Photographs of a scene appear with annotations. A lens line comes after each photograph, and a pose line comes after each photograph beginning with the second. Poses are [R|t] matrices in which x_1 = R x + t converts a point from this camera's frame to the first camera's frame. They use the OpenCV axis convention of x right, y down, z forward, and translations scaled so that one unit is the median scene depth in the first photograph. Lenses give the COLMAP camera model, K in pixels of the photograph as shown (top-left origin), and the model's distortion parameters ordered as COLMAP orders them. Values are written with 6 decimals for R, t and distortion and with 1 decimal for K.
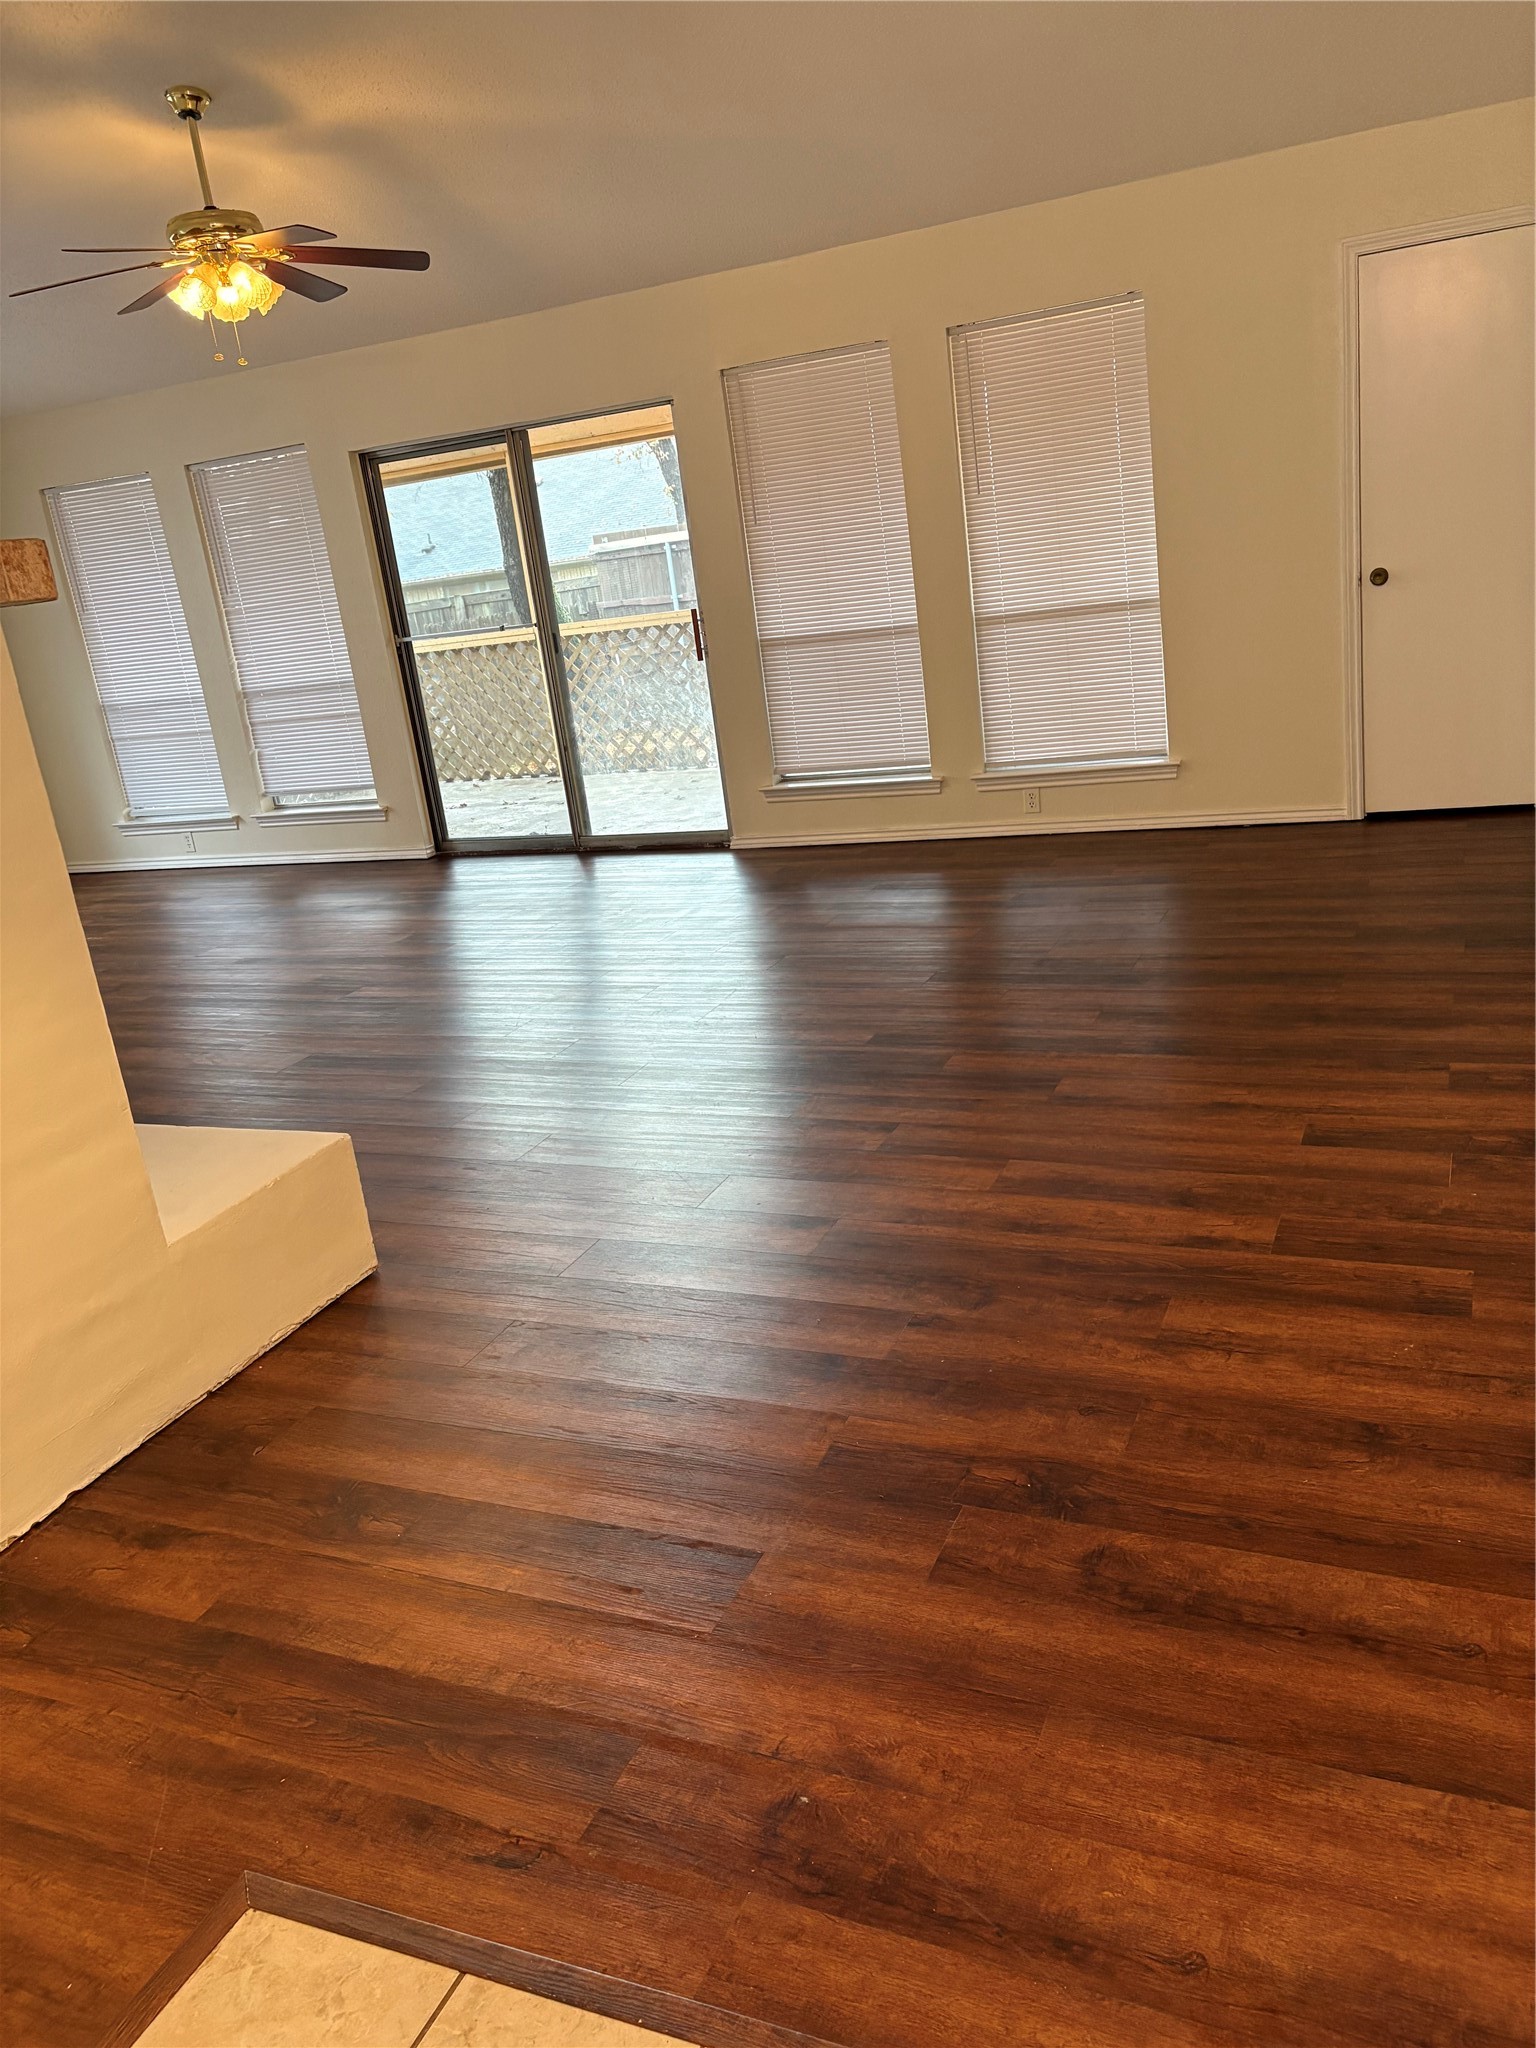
lens RADIAL K [[1523.5, 0, 768.0], [0, 1523.5, 1024.0], [0, 0, 1]] dist [0.005163, 0.000925]
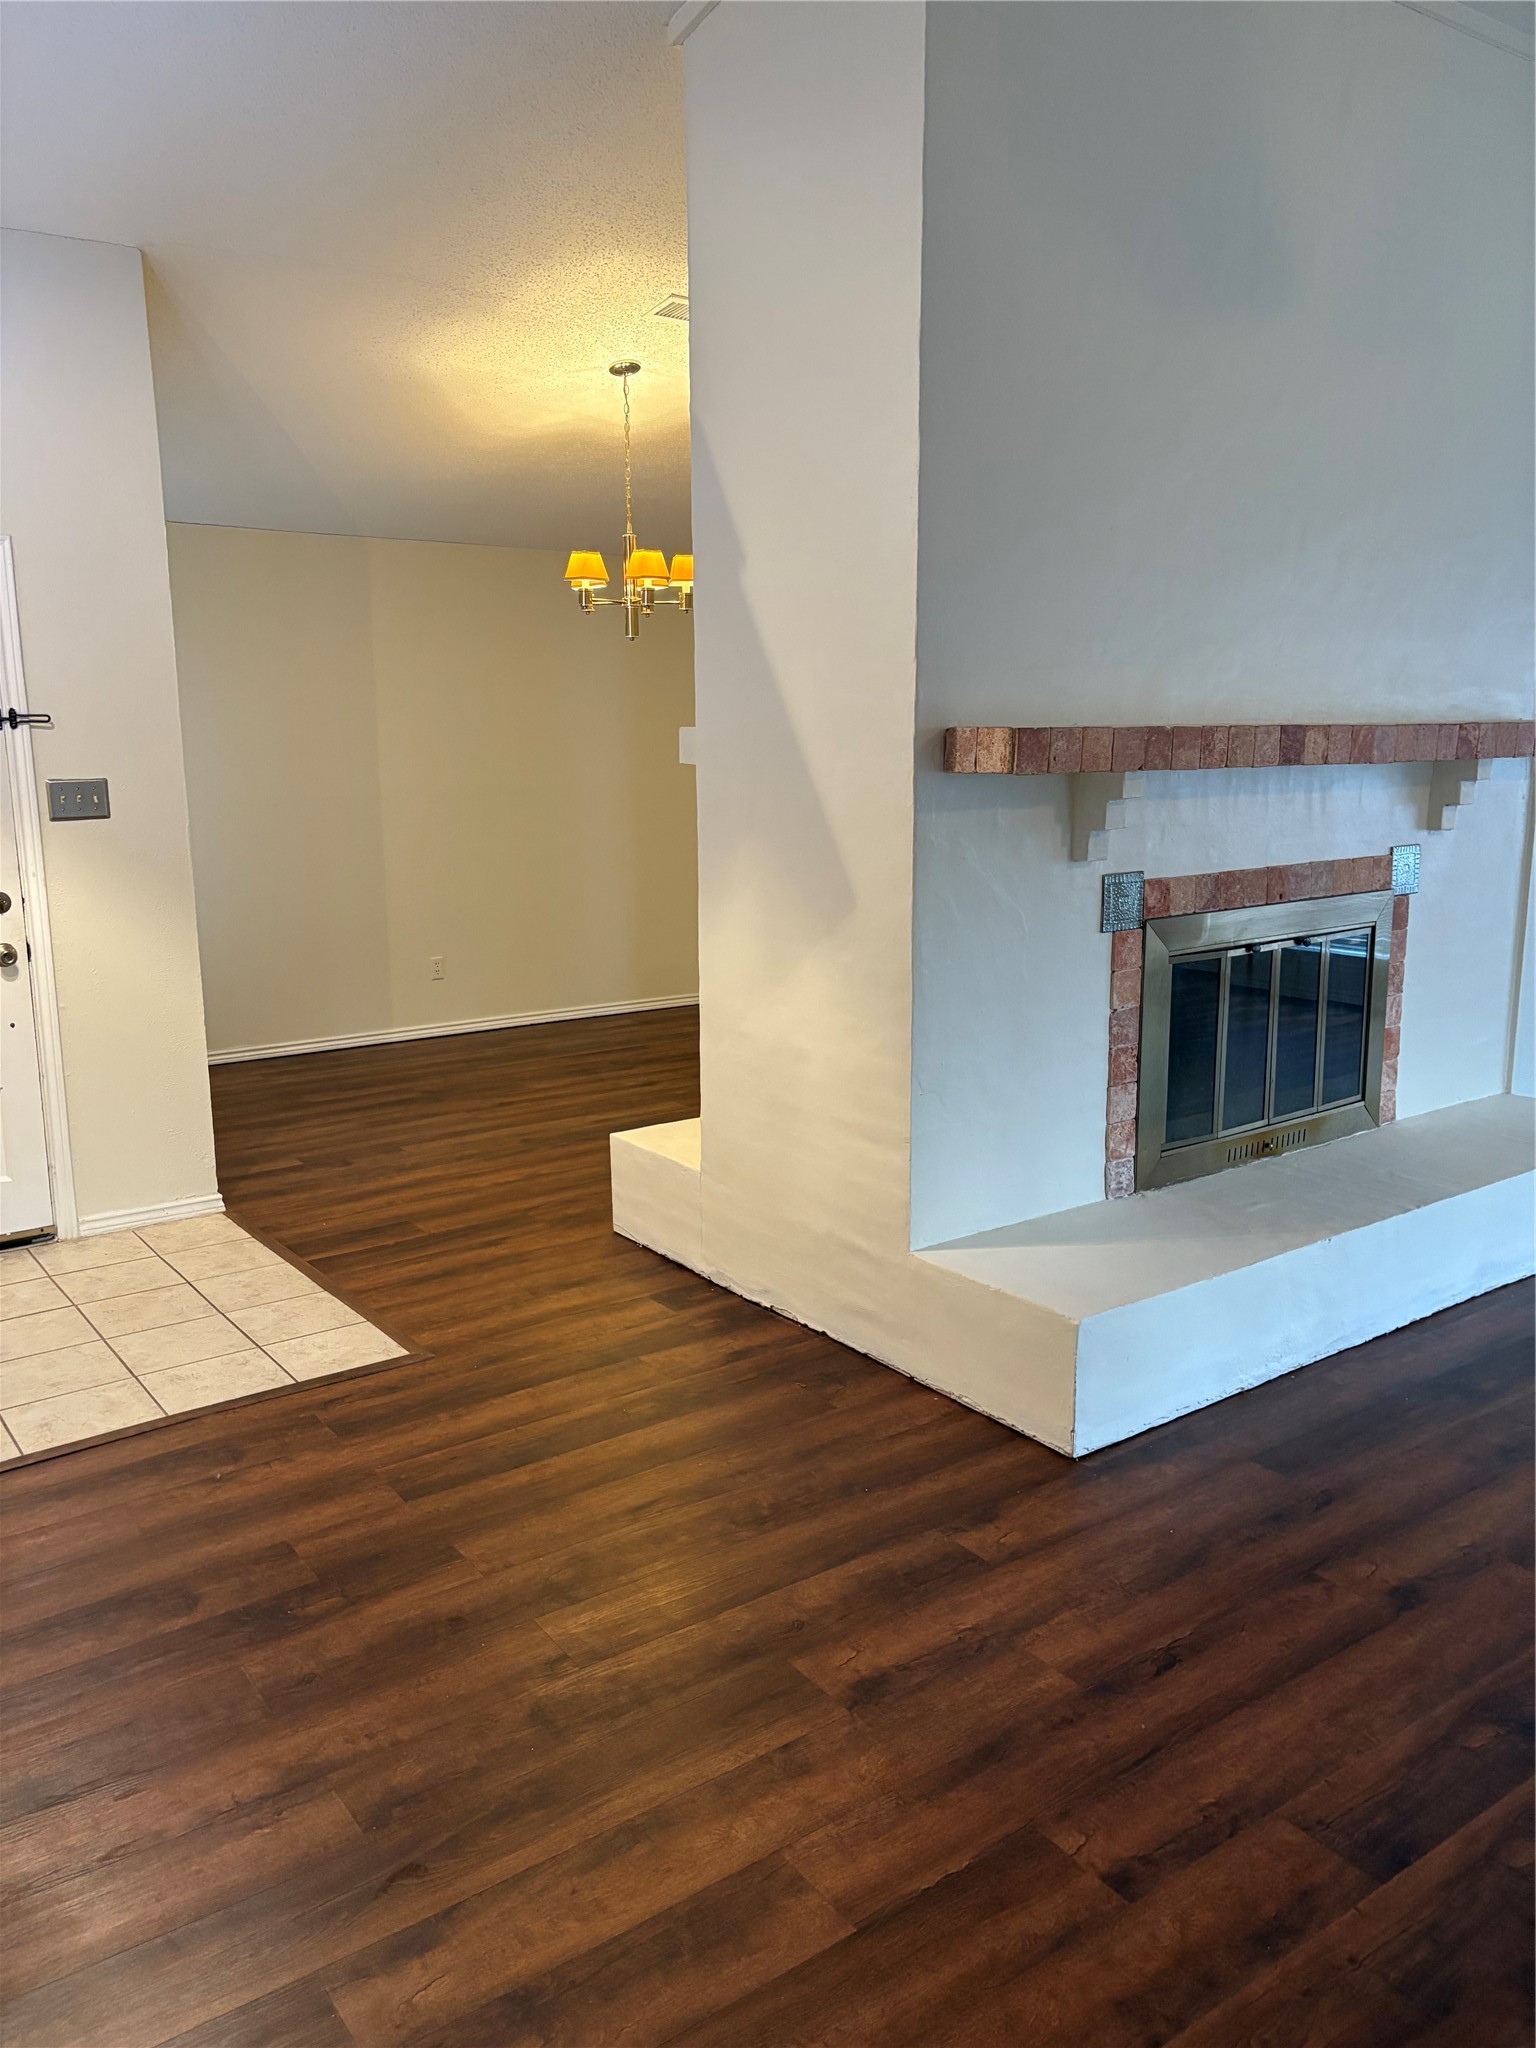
lens RADIAL K [[1565.3, 0, 768.0], [0, 1565.3, 1024.0], [0, 0, 1]] dist [0.042256, 0.000323]
pose [[-0.500891, 0.289700, -0.815587, 0.686841], [-0.190064, 0.882501, 0.430196, -0.566836], [0.844384, 0.370495, -0.386975, 1.297900]]
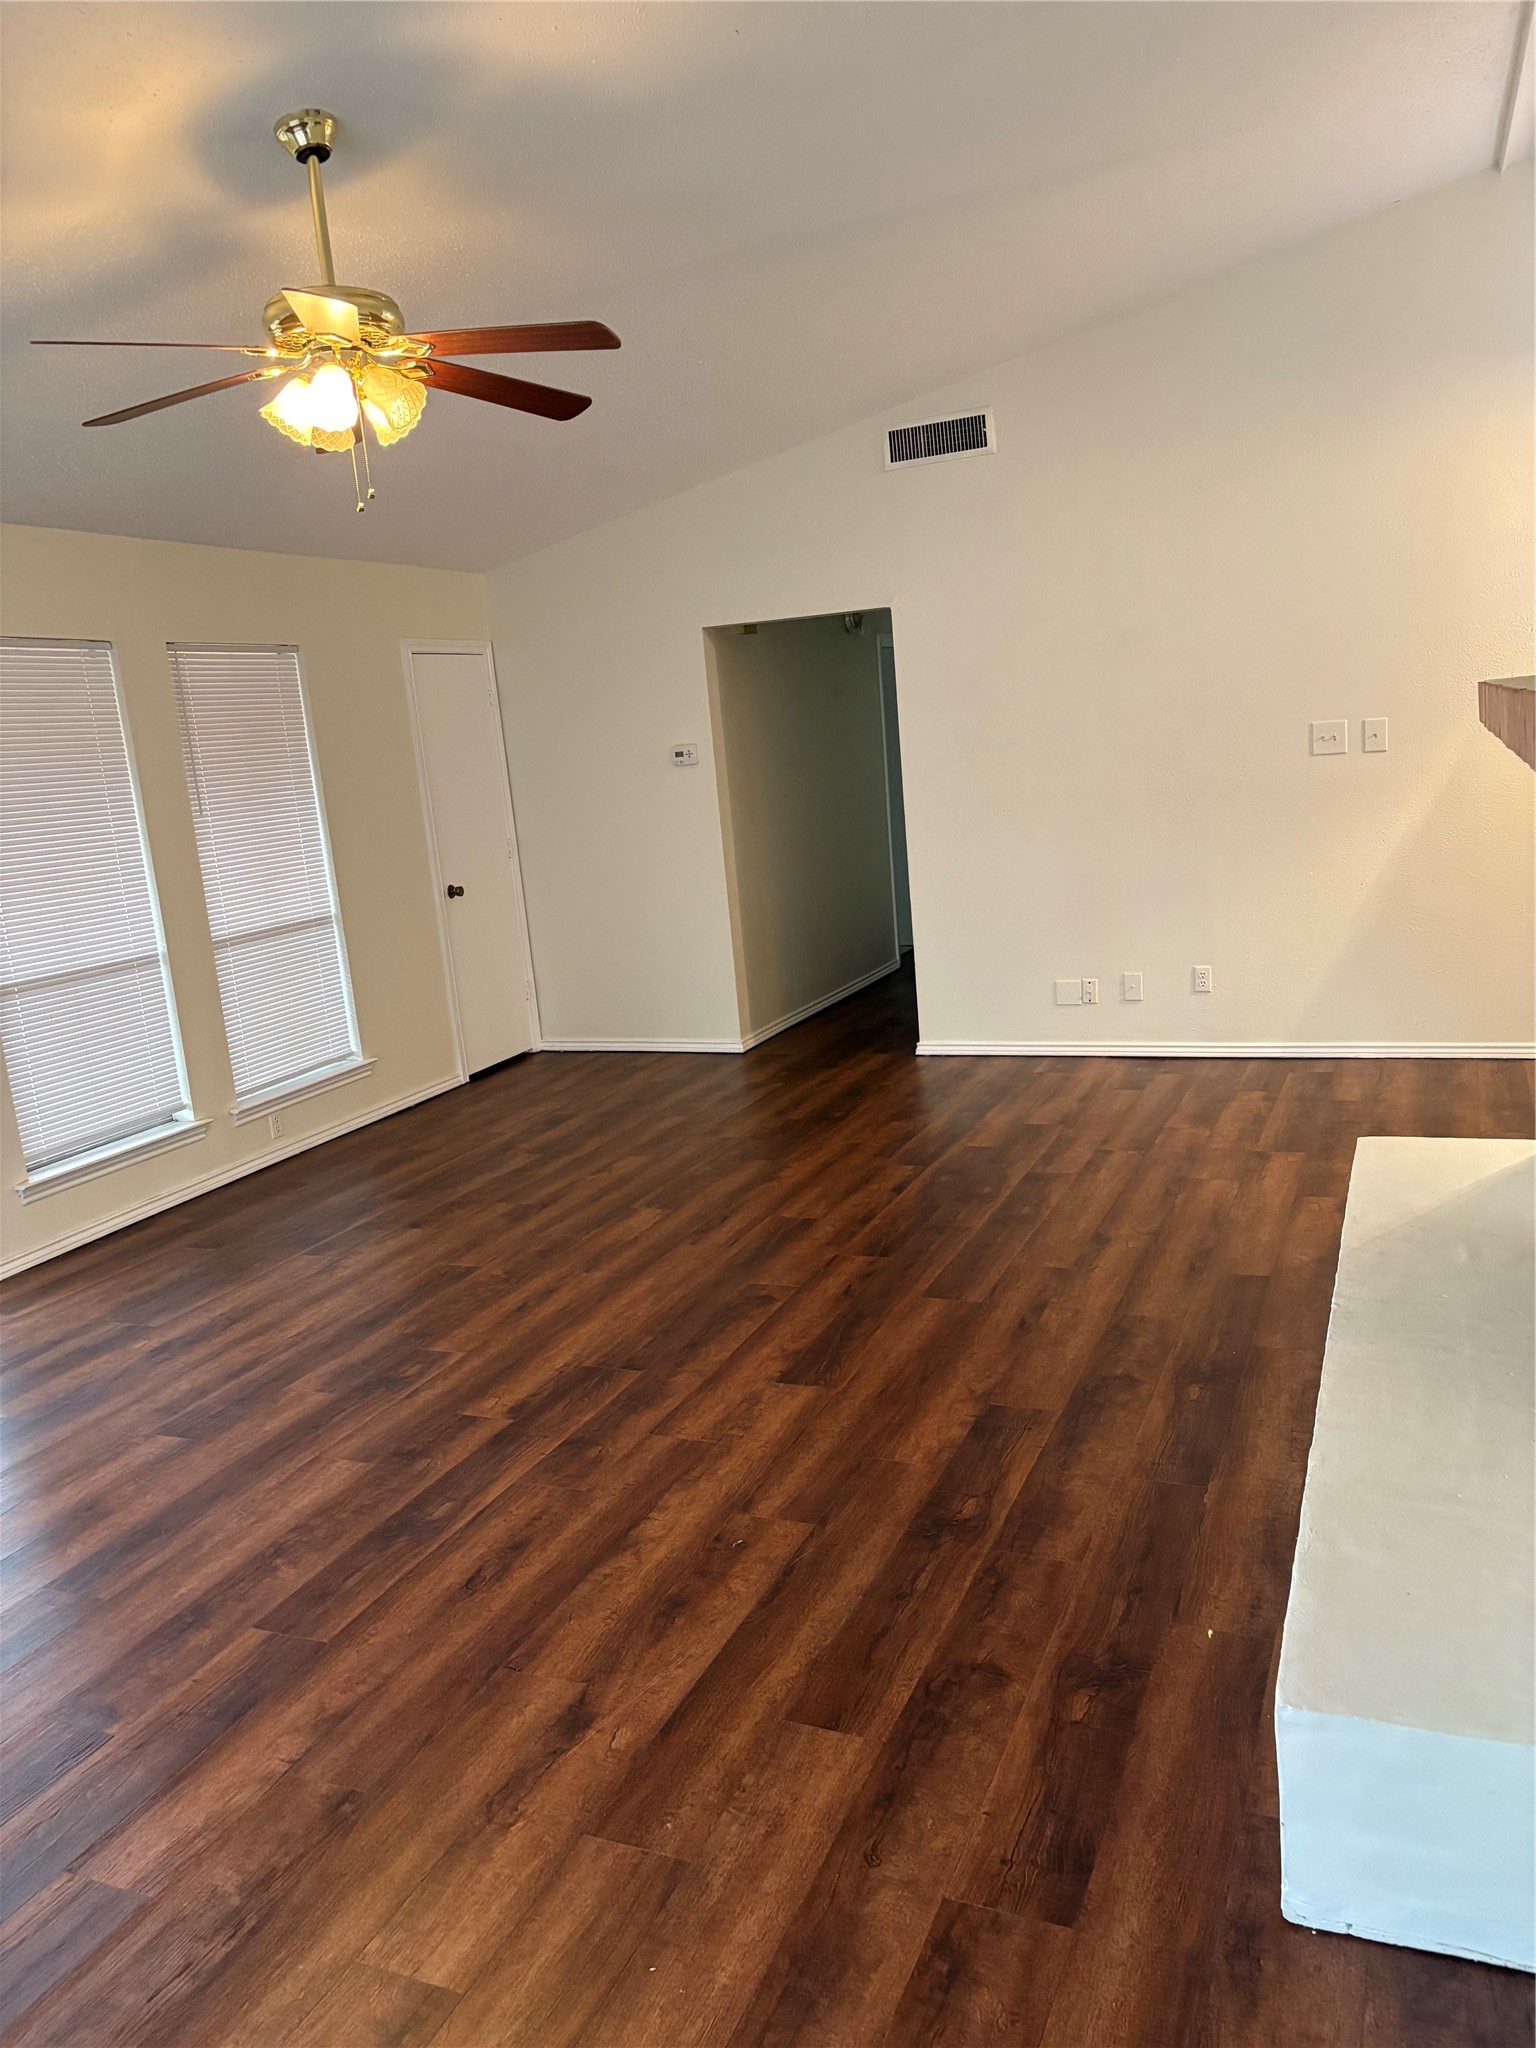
lens RADIAL K [[1565.3, 0, 768.0], [0, 1565.3, 1024.0], [0, 0, 1]] dist [0.042256, 0.000323]
pose [[0.003968, -0.054686, 0.998496, -1.864042], [0.385078, 0.921585, 0.048943, -0.318213], [-0.922876, 0.384304, 0.024715, 1.579567]]
